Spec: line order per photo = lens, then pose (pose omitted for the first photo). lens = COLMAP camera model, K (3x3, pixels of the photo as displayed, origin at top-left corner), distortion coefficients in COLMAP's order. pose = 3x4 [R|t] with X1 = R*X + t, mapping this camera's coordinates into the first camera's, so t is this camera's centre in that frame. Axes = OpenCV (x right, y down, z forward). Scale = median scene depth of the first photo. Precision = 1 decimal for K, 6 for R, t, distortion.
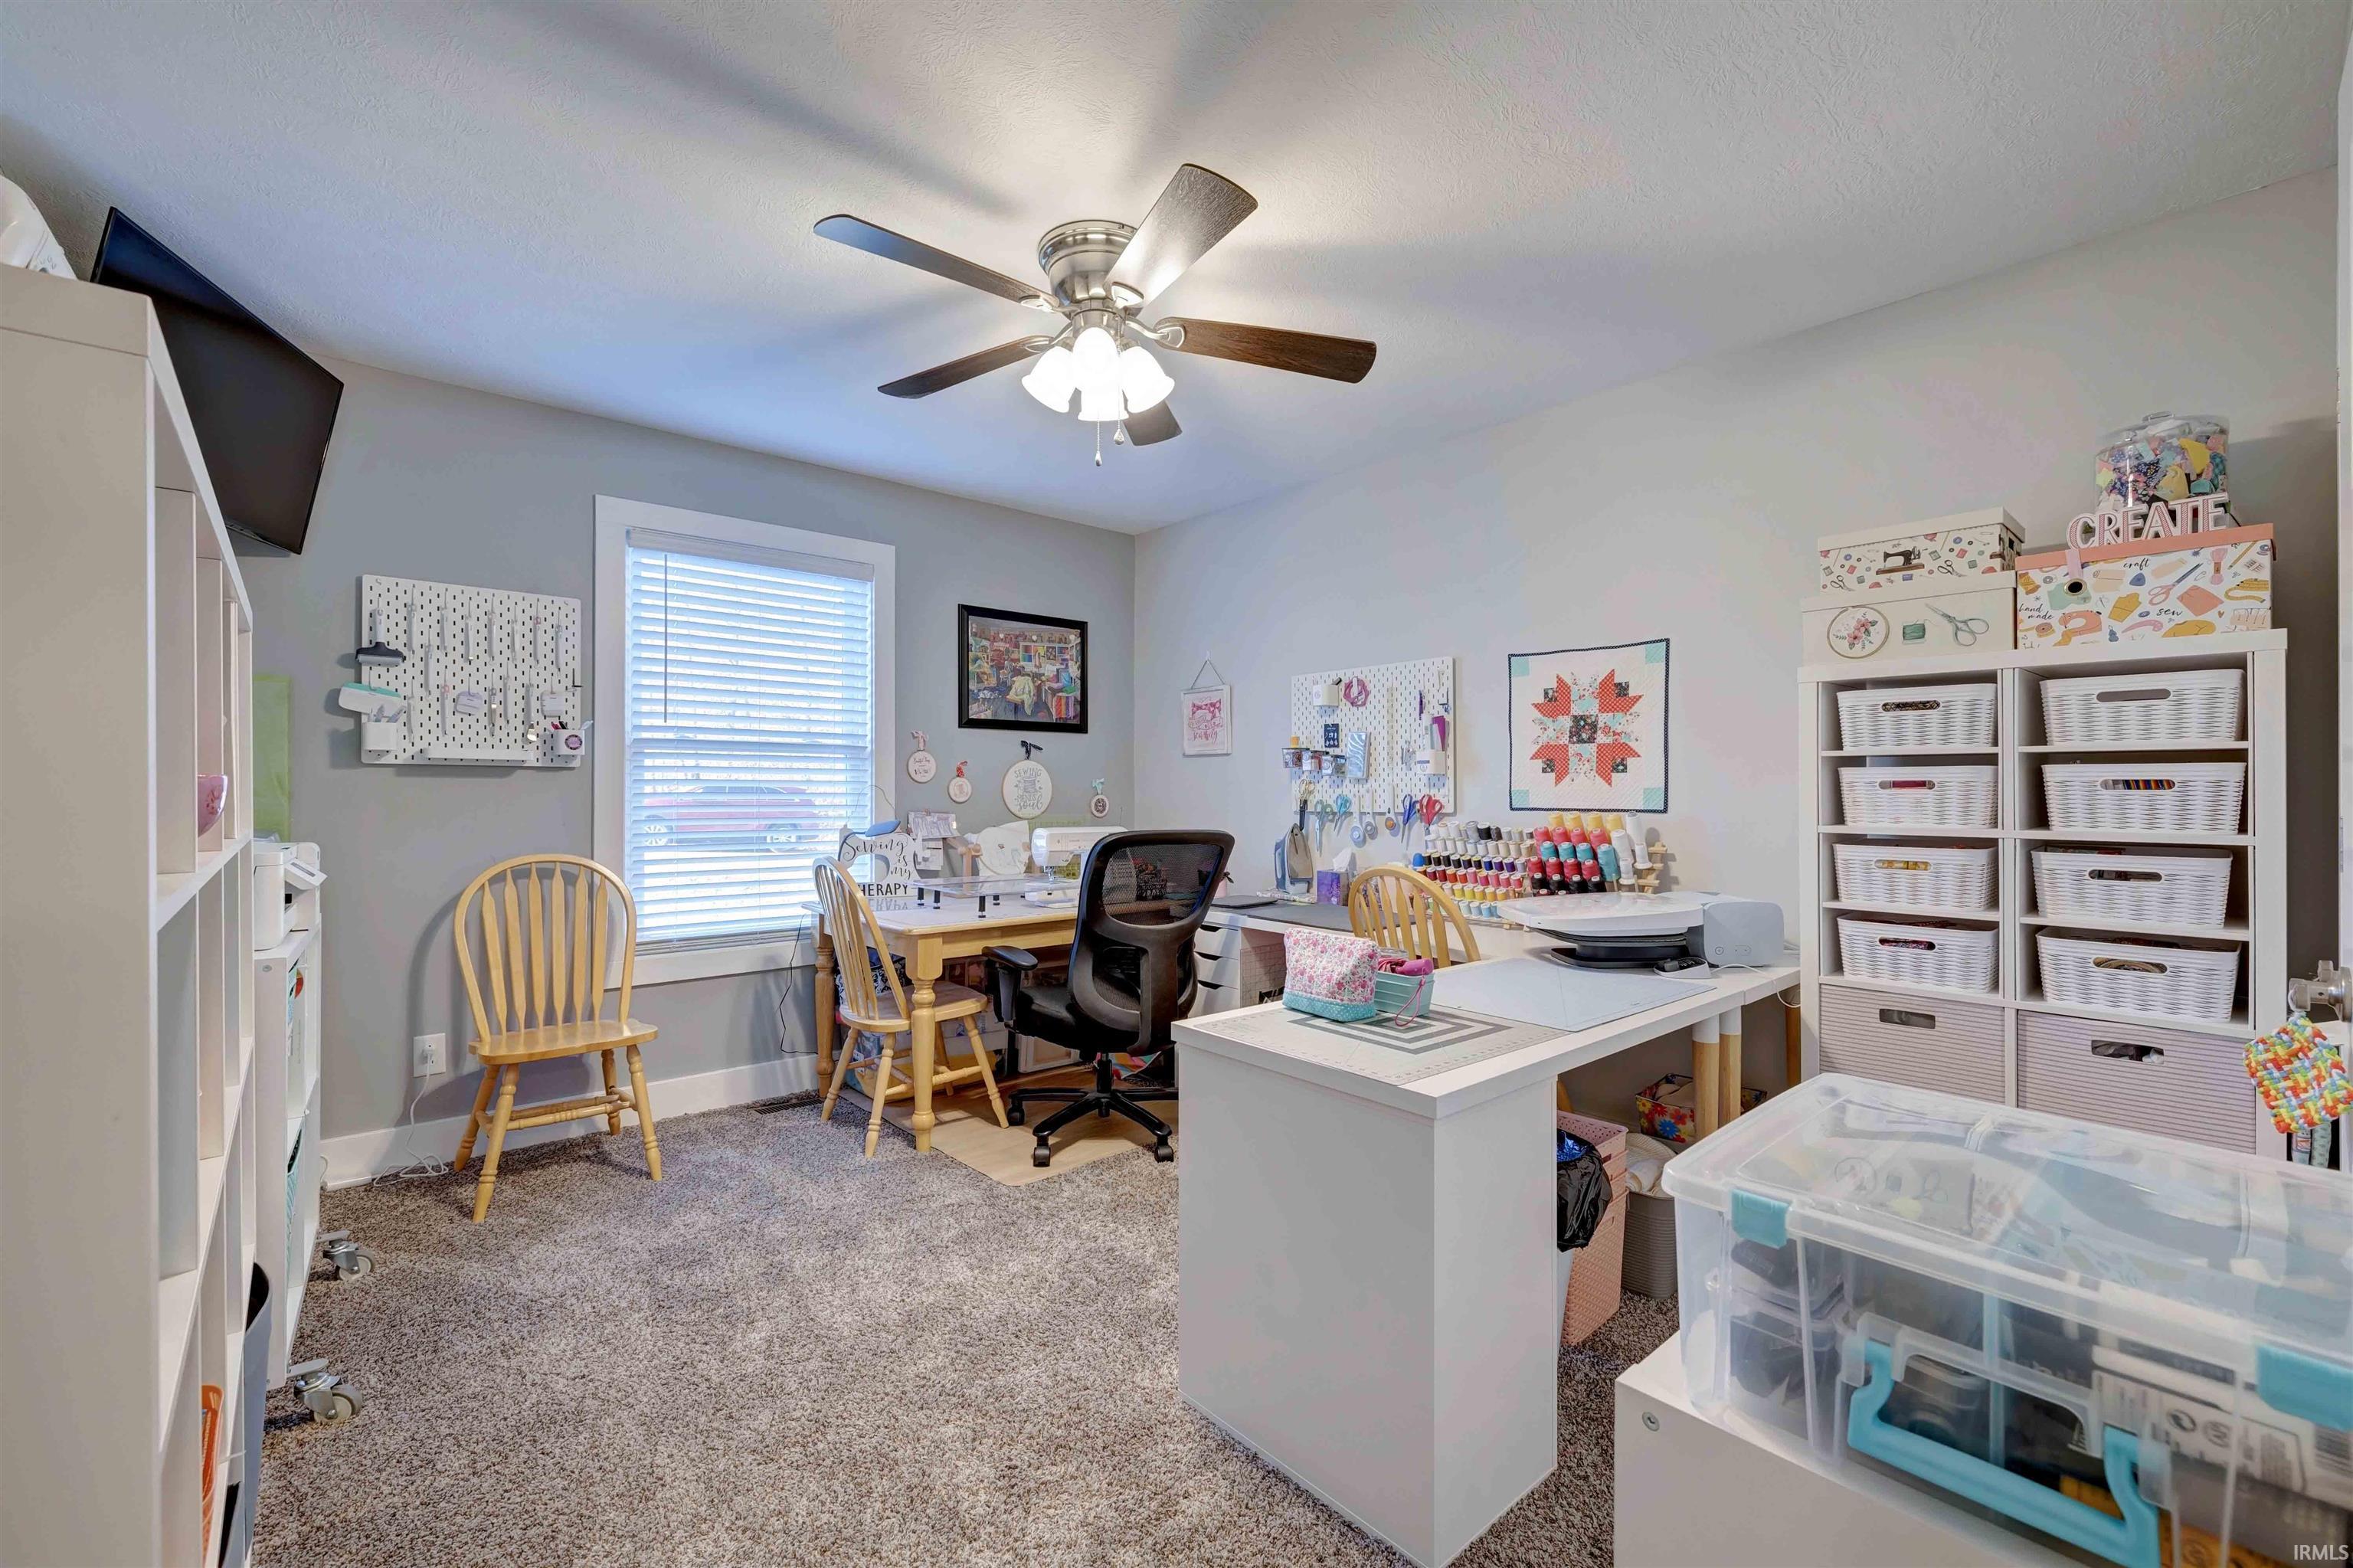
lens RADIAL K [[968.0, 0, 1176.5], [0, 968.0, 784.0], [0, 0, 1]] dist [-0.002039, -0.000697]
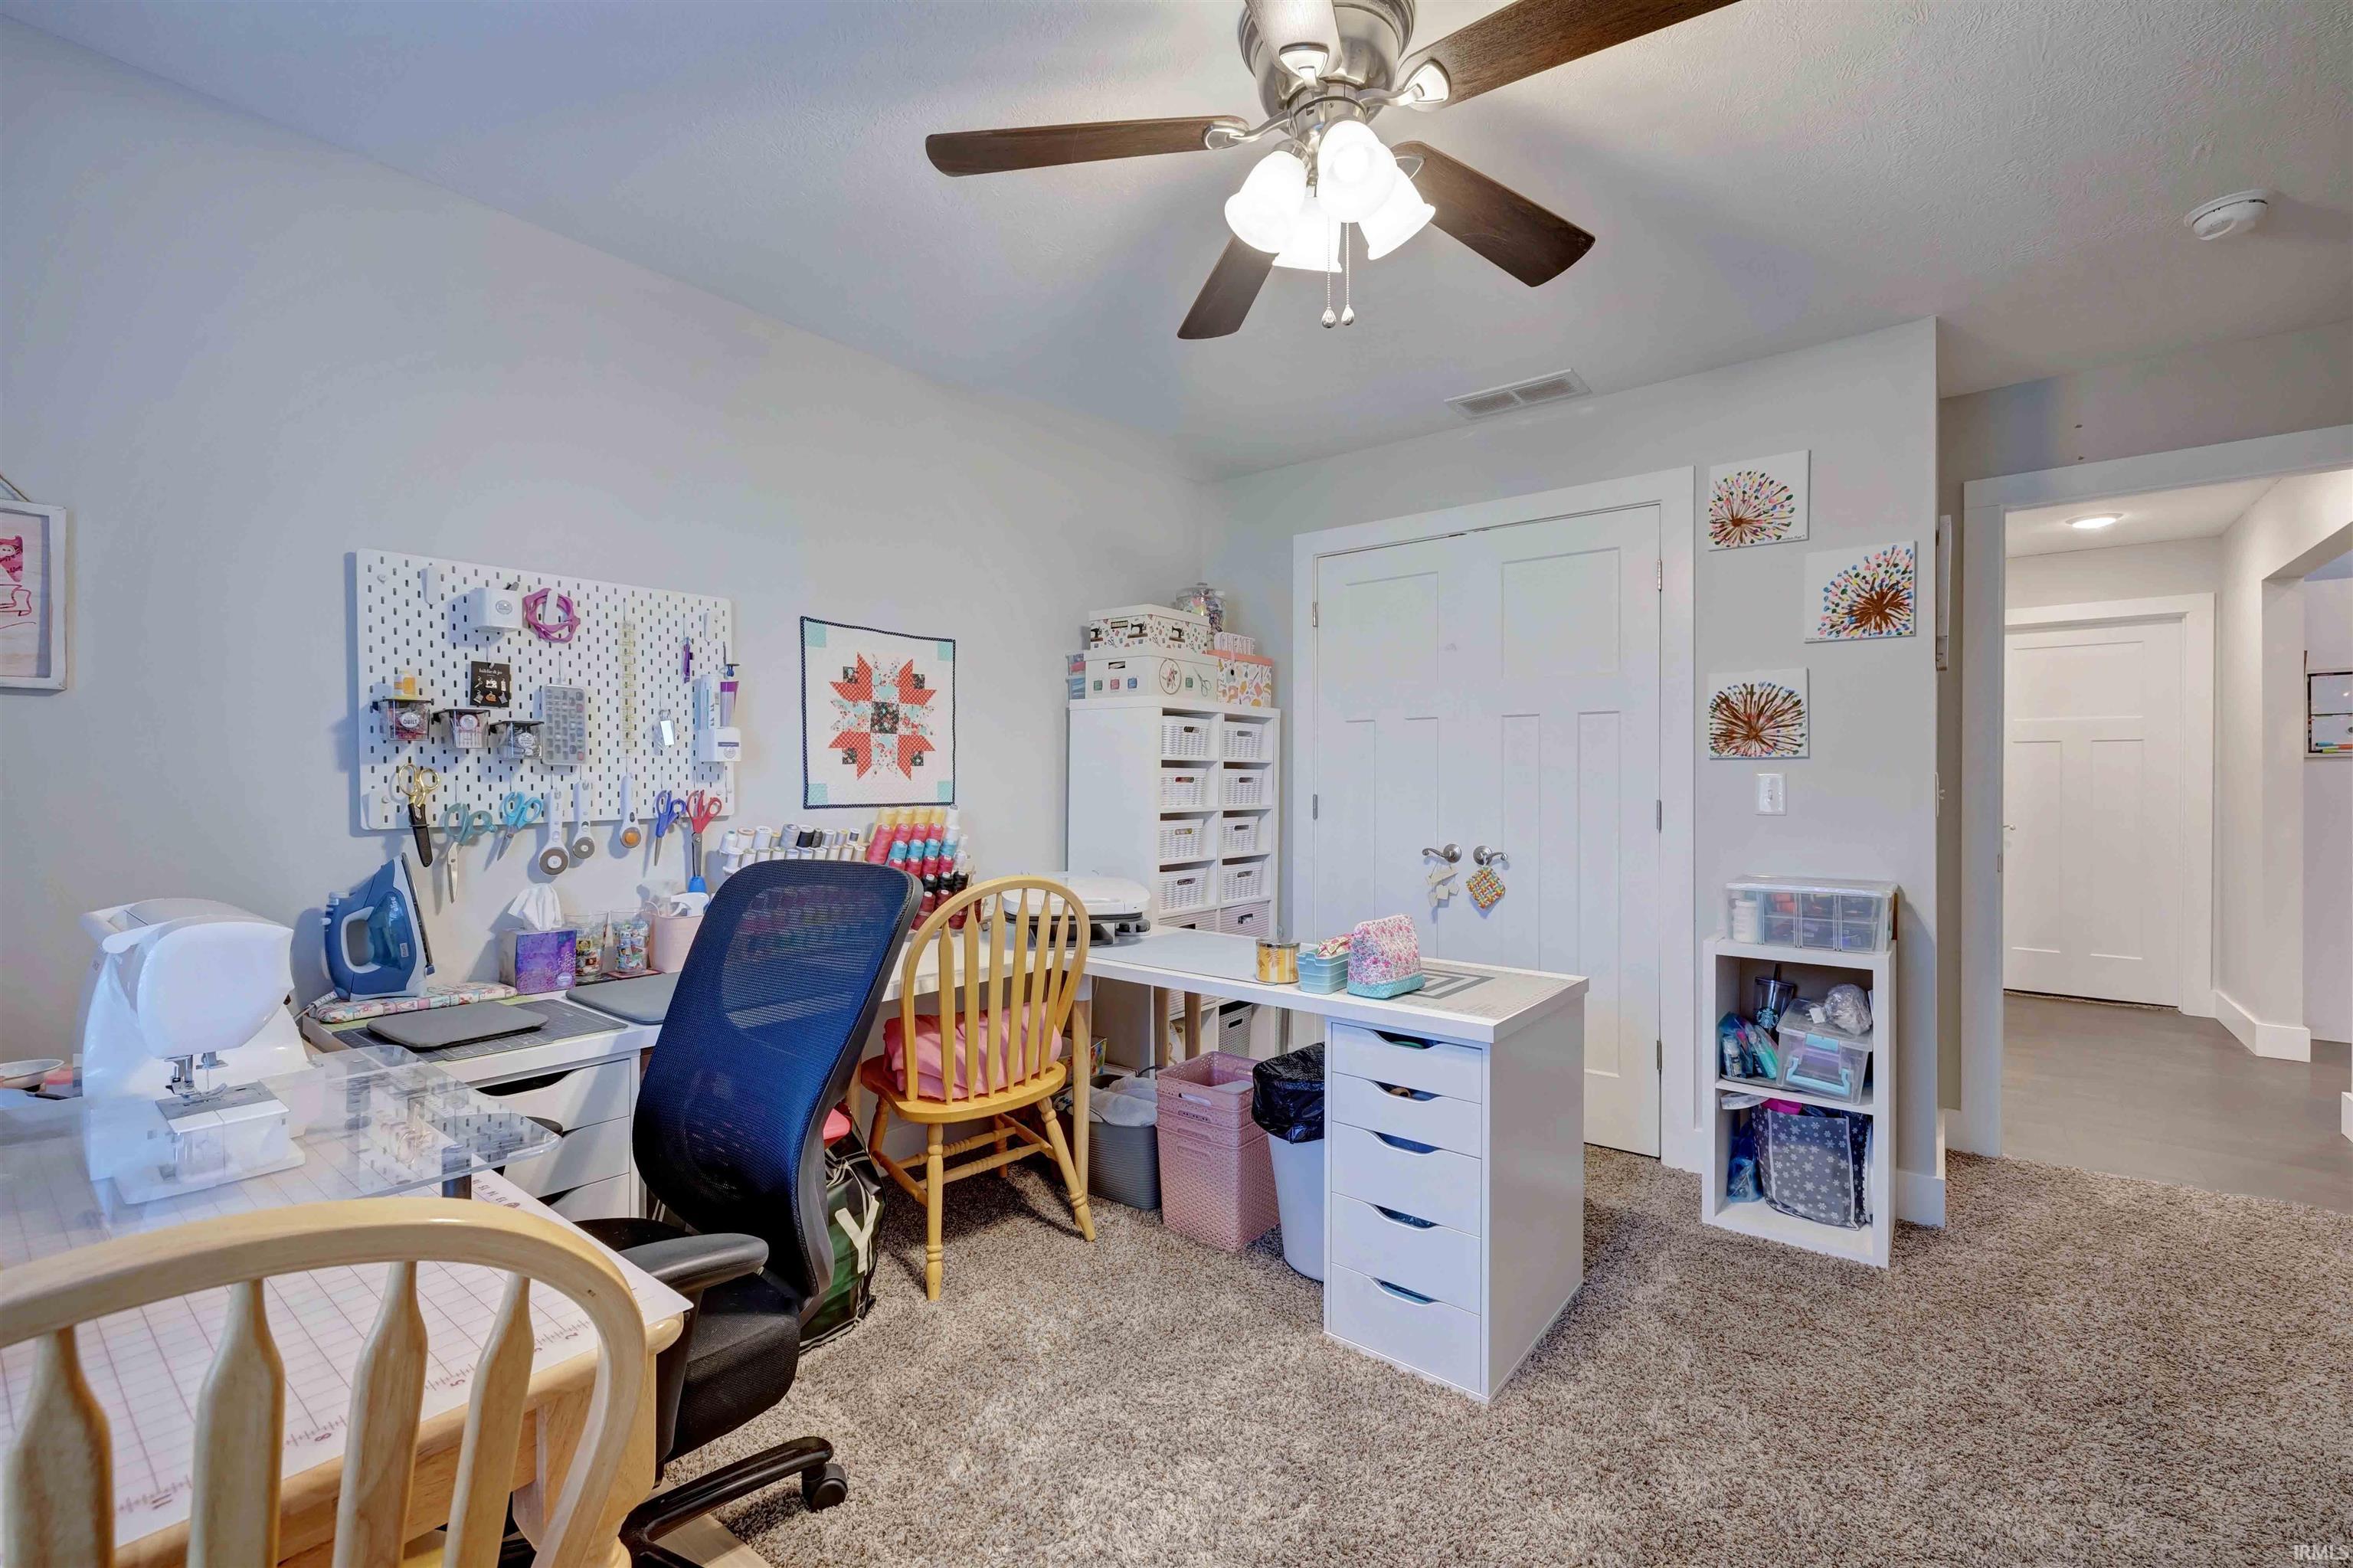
lens RADIAL K [[1006.7, 0, 1138.8], [0, 1006.7, 783.1], [0, 0, 1]] dist [-0.003080, -0.000101]
pose [[-0.174995, -0.002167, 0.984567, -0.565376], [-0.003461, 0.999993, 0.001586, 0.003433], [-0.984563, -0.003130, -0.175001, 0.914538]]
